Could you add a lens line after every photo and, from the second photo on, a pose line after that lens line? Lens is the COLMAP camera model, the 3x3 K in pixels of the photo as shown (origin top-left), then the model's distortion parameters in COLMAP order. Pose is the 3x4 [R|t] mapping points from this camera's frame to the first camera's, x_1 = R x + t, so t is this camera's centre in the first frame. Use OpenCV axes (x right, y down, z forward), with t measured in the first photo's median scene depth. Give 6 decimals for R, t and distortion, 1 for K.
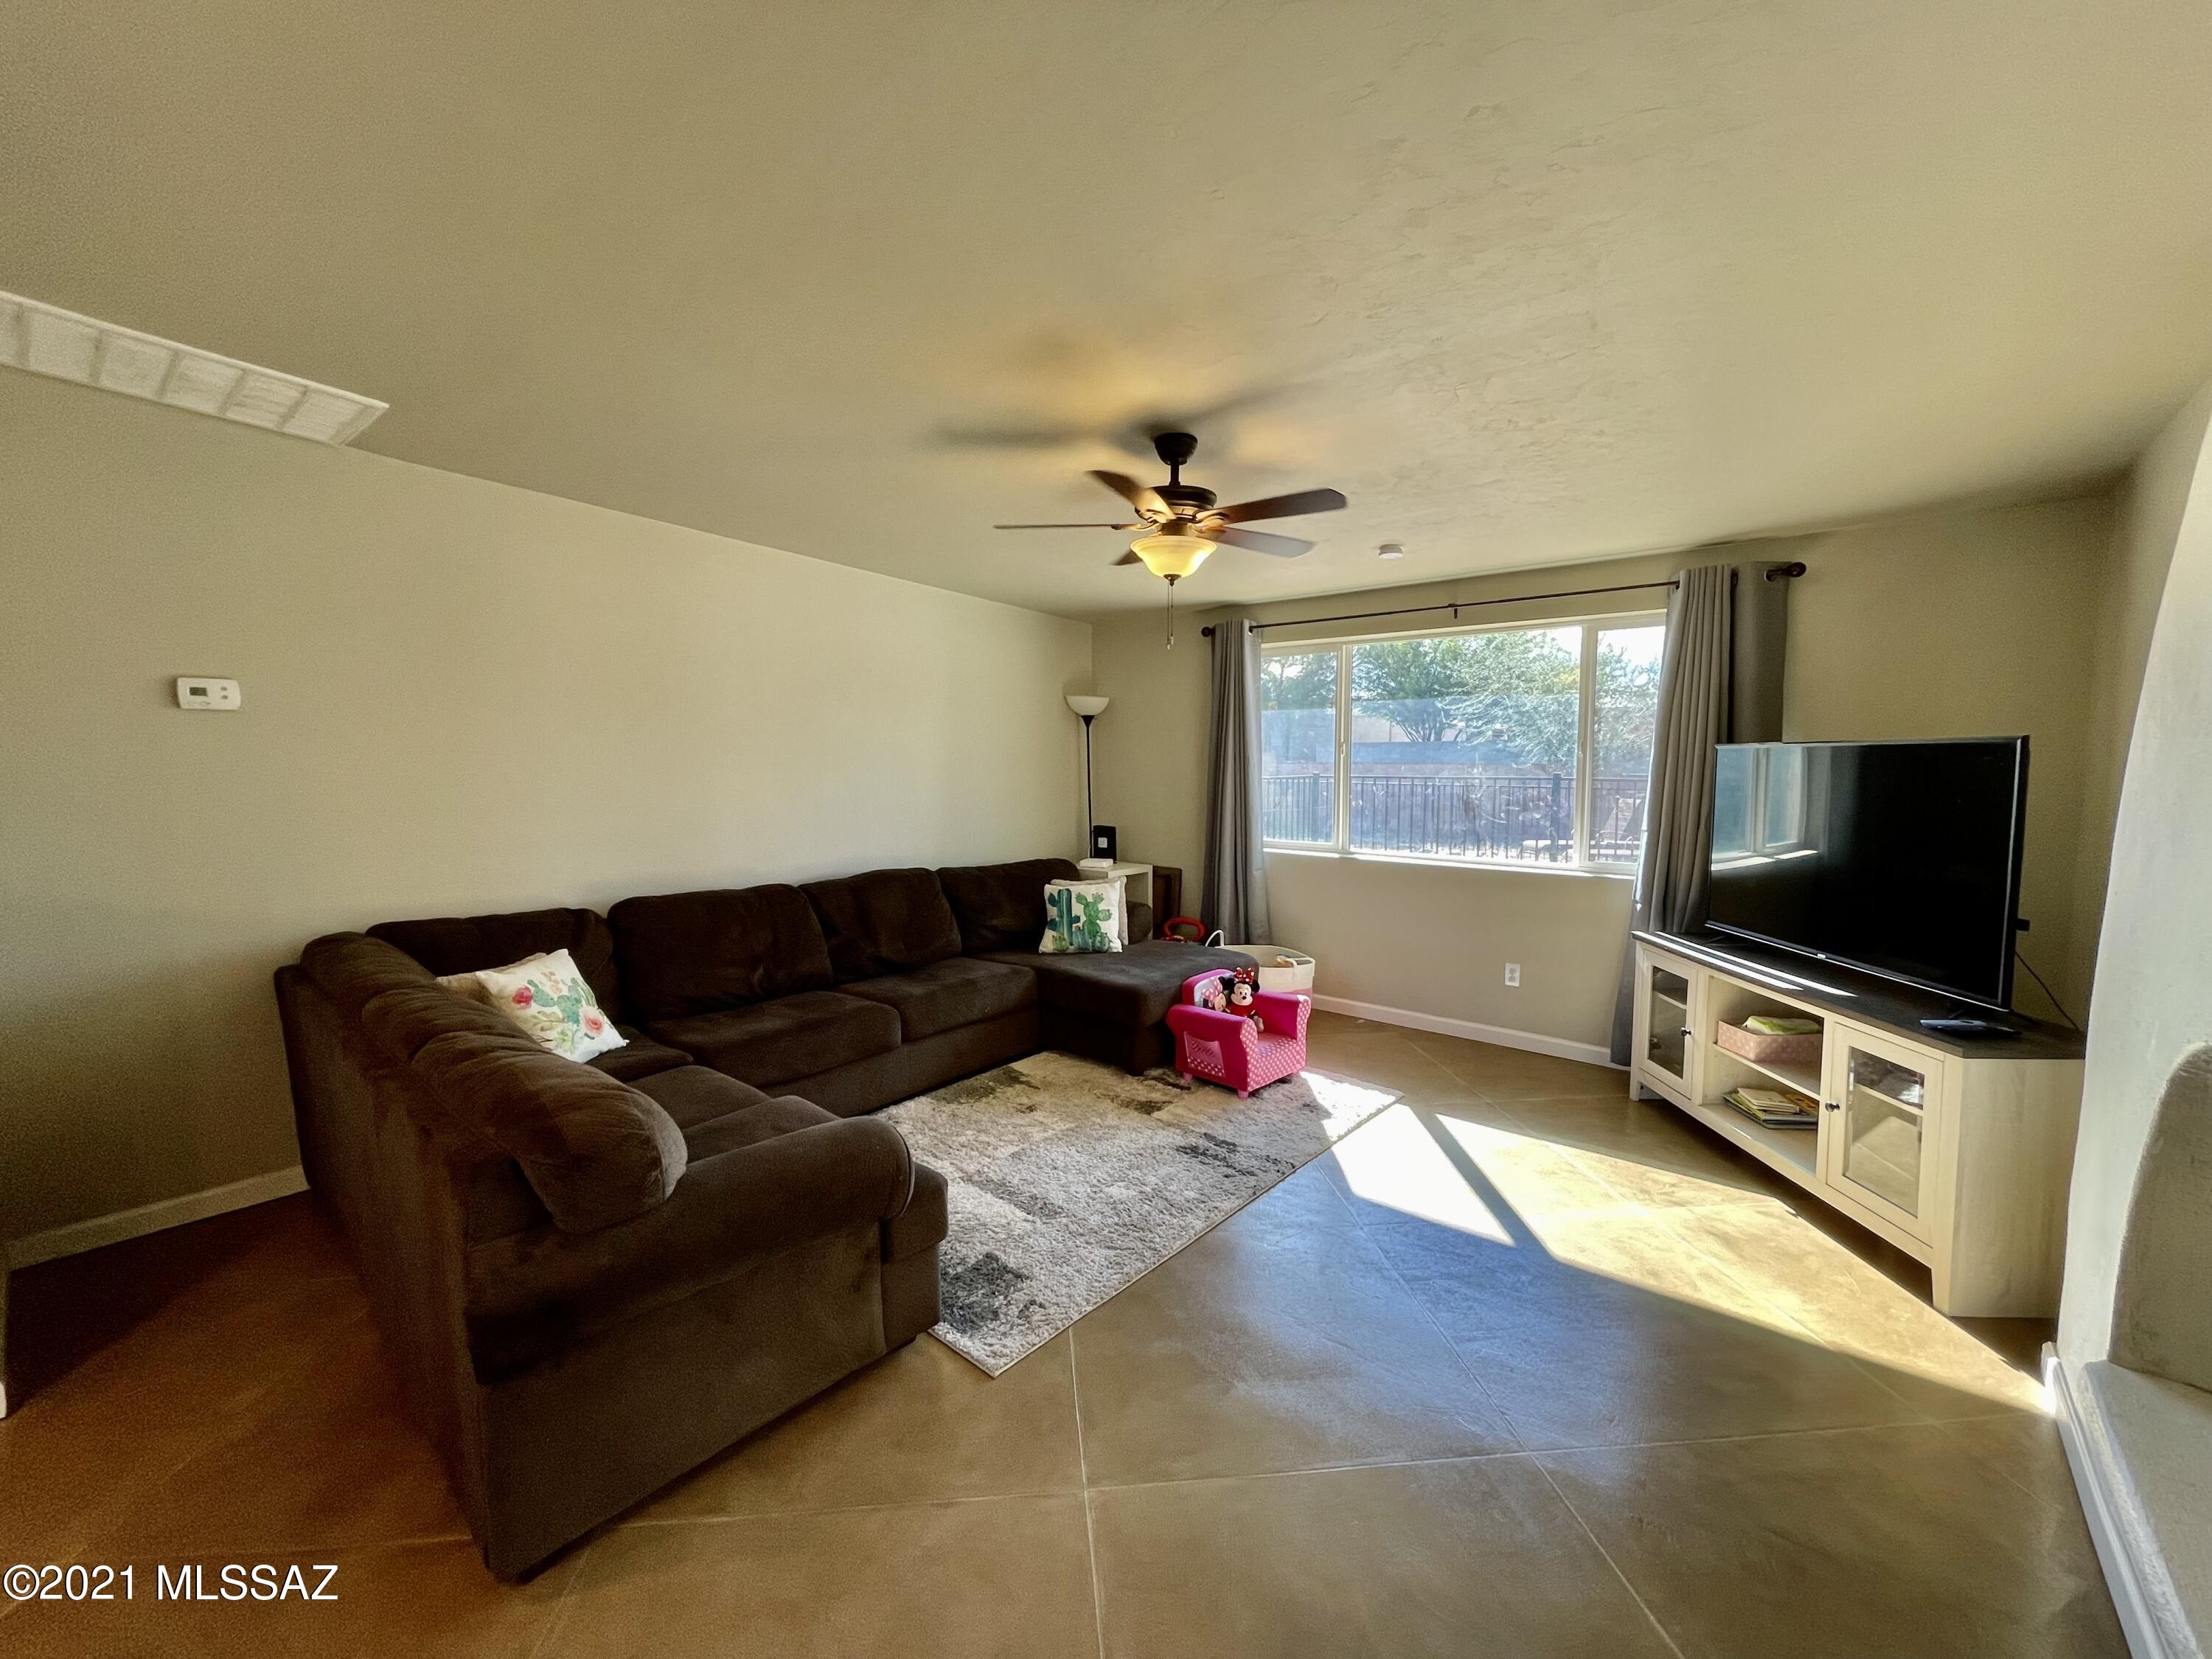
lens RADIAL K [[892.8, 0, 1105.7], [0, 892.8, 838.1], [0, 0, 1]] dist [-0.005731, 0.001659]
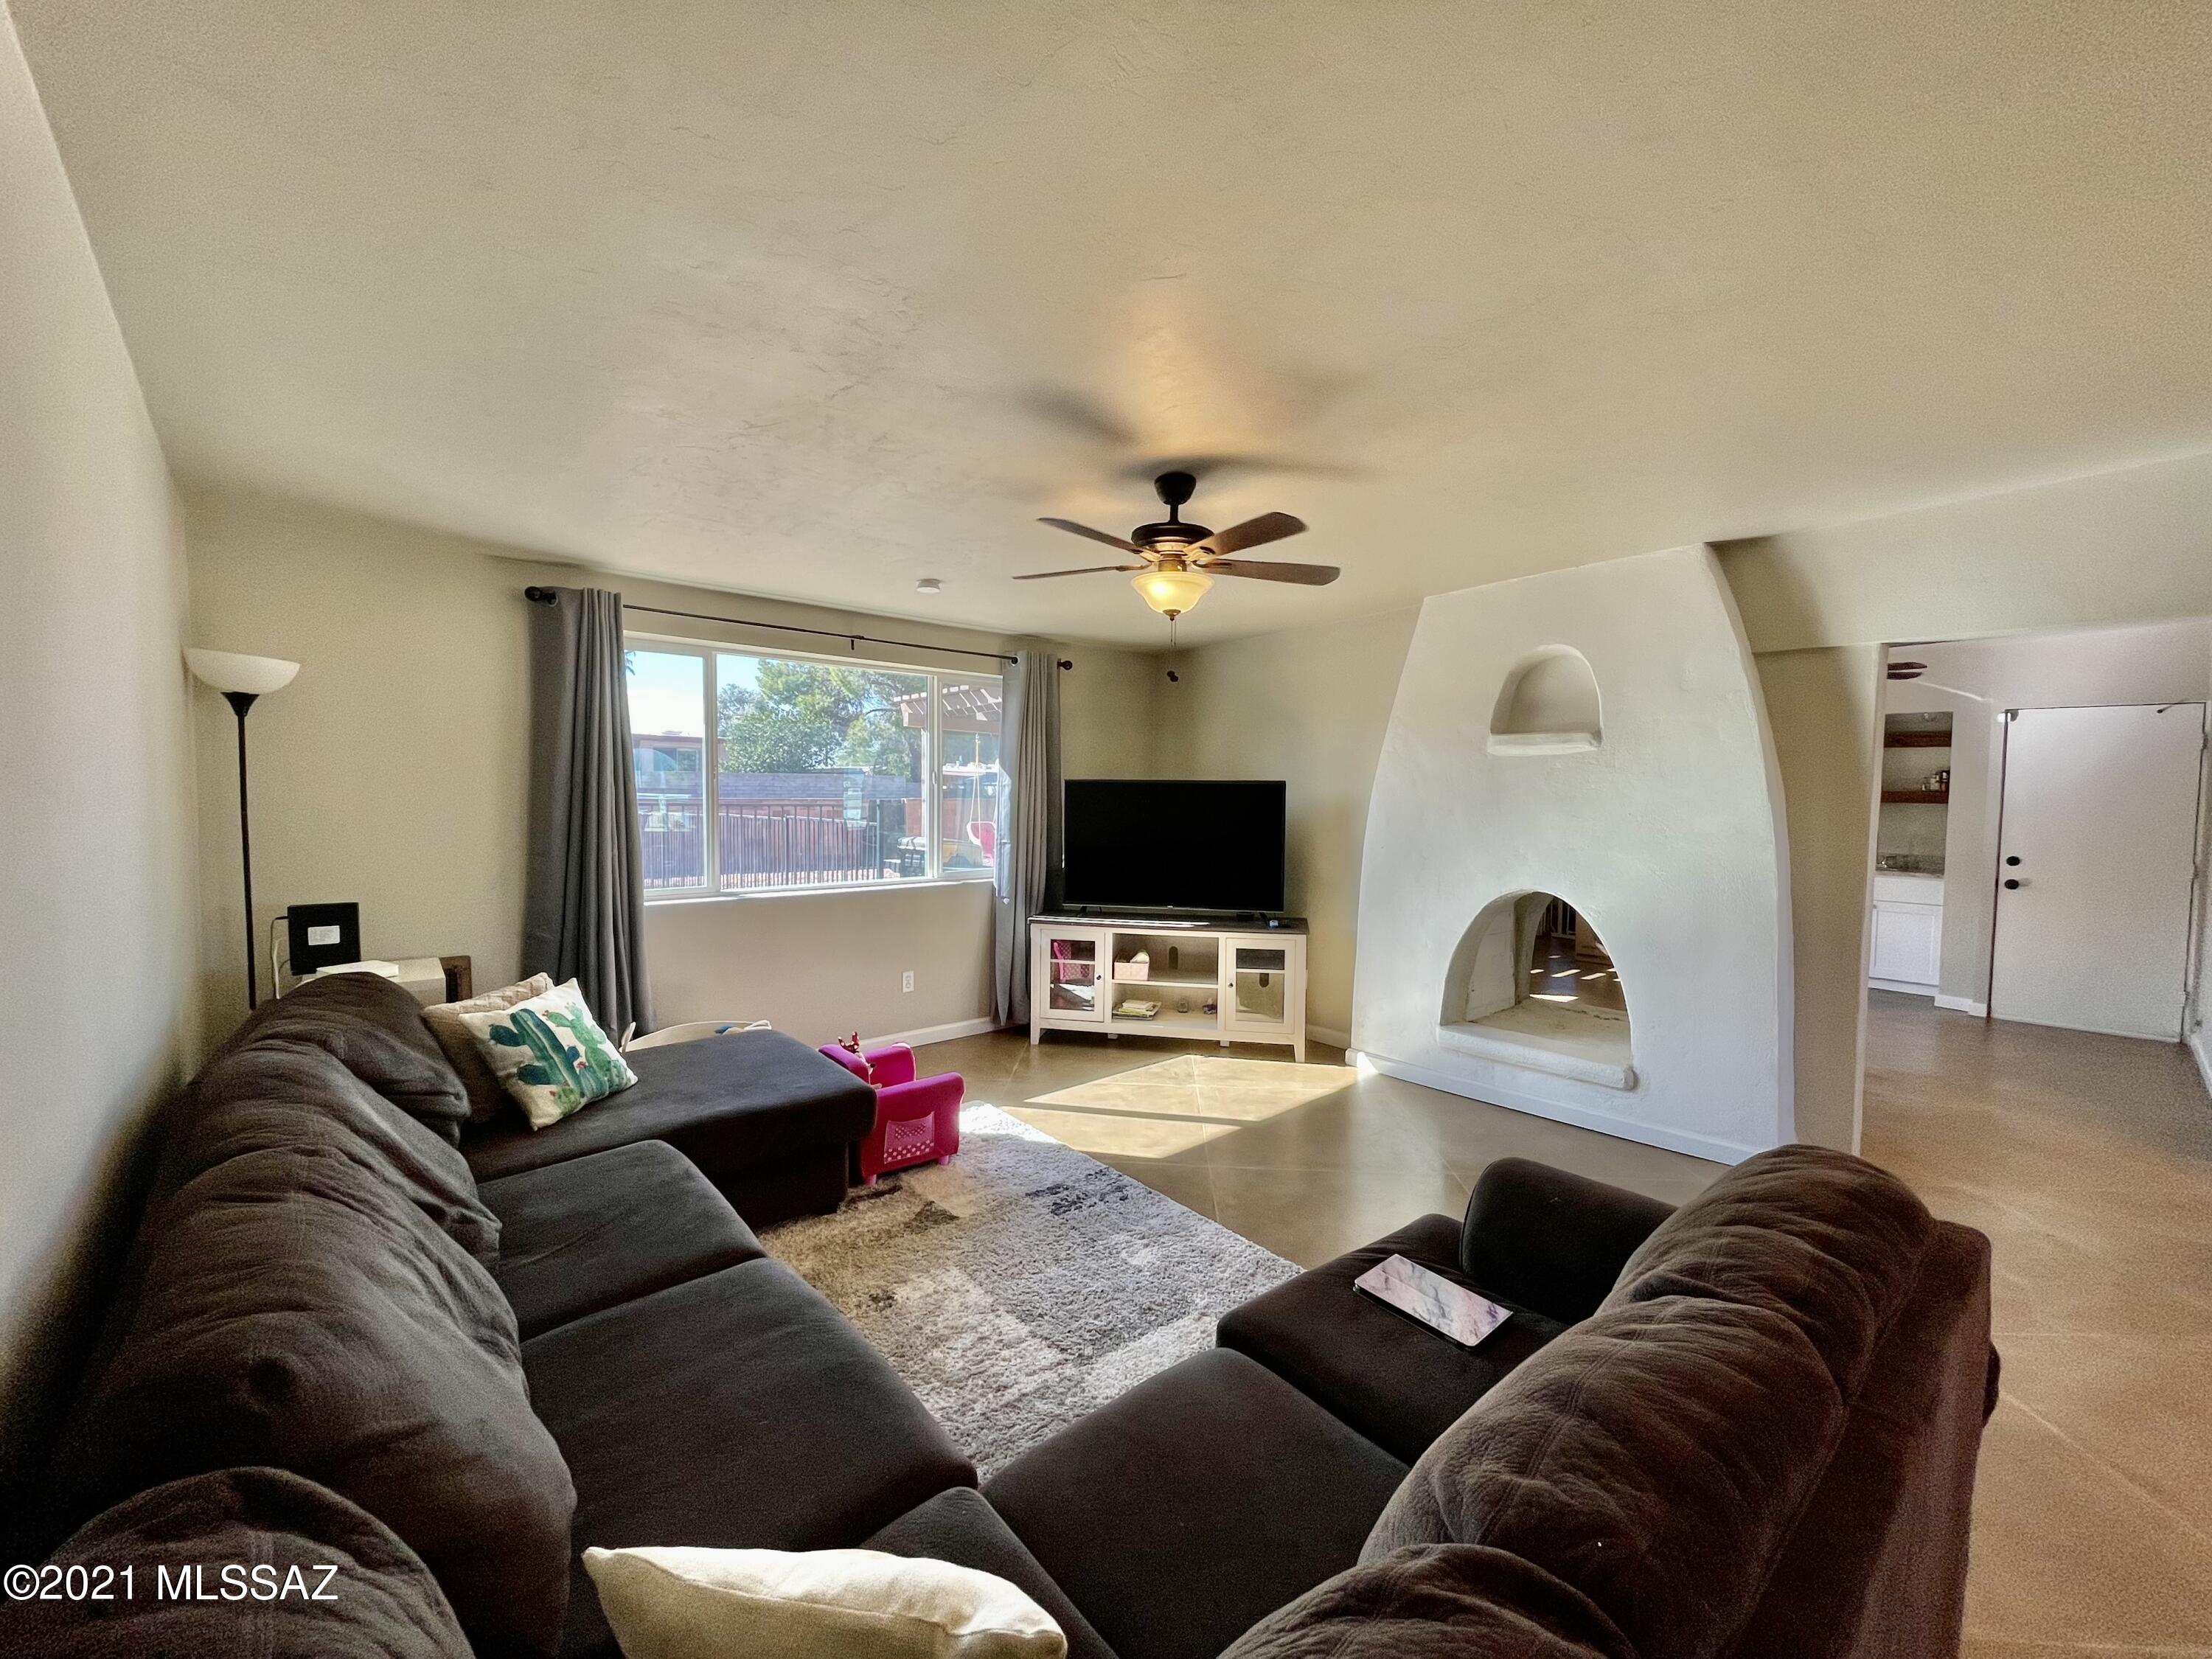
lens RADIAL K [[892.8, 0, 1112.4], [0, 892.8, 831.4], [0, 0, 1]] dist [-0.005731, 0.001659]
pose [[0.141553, -0.047361, 0.988797, -0.695753], [0.072472, 0.996670, 0.037364, -0.065283], [-0.987274, 0.066371, 0.144514, 0.678684]]
